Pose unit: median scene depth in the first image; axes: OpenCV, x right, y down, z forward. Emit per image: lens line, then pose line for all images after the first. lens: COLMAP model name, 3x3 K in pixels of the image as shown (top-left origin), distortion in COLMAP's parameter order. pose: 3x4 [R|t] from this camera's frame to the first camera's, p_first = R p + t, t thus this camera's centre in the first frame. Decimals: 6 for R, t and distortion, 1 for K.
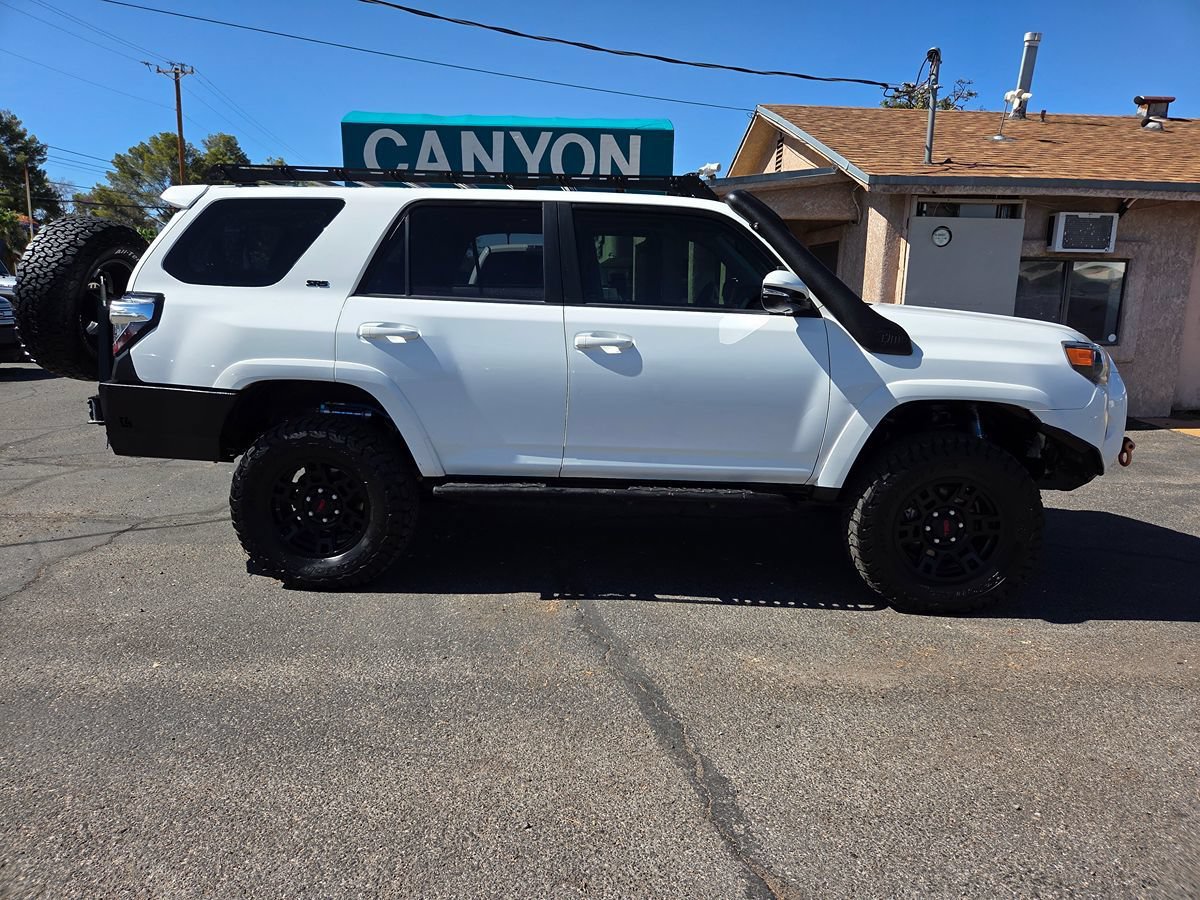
lens RADIAL K [[807.0, 0, 601.4], [0, 807.0, 442.7], [0, 0, 1]] dist [0.064492, -0.055674]
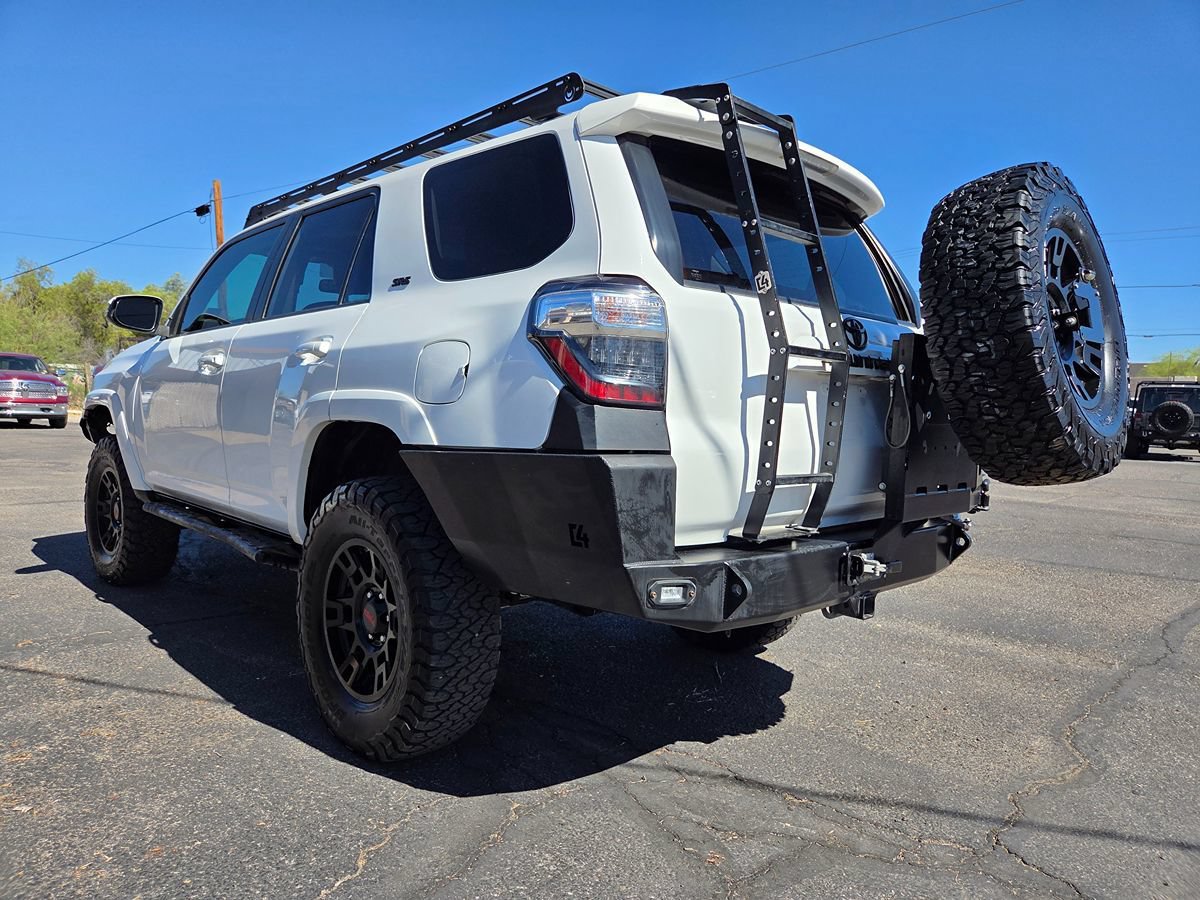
lens RADIAL K [[807.0, 0, 599.5], [0, 807.0, 441.3], [0, 0, 1]] dist [0.064492, -0.055674]
pose [[-0.735431, -0.072197, 0.673742, -0.889017], [0.085926, 0.976344, 0.198417, -0.264618], [-0.672129, 0.203814, -0.711830, 1.799653]]
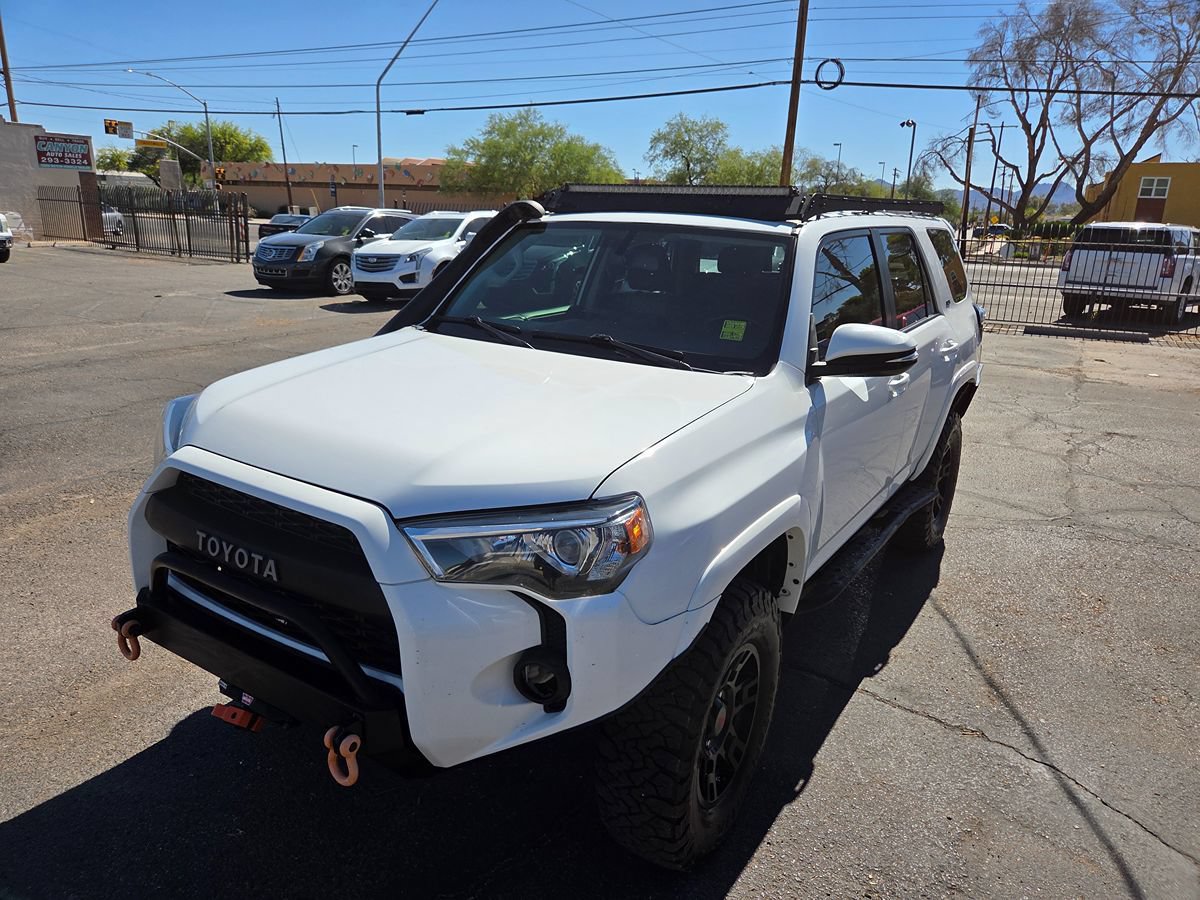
lens RADIAL K [[807.0, 0, 605.3], [0, 807.0, 444.3], [0, 0, 1]] dist [0.064492, -0.055674]
pose [[-0.494618, 0.207320, -0.844021, 0.982295], [-0.206744, 0.915188, 0.345959, -0.394081], [0.844162, 0.345614, -0.409806, 1.553036]]
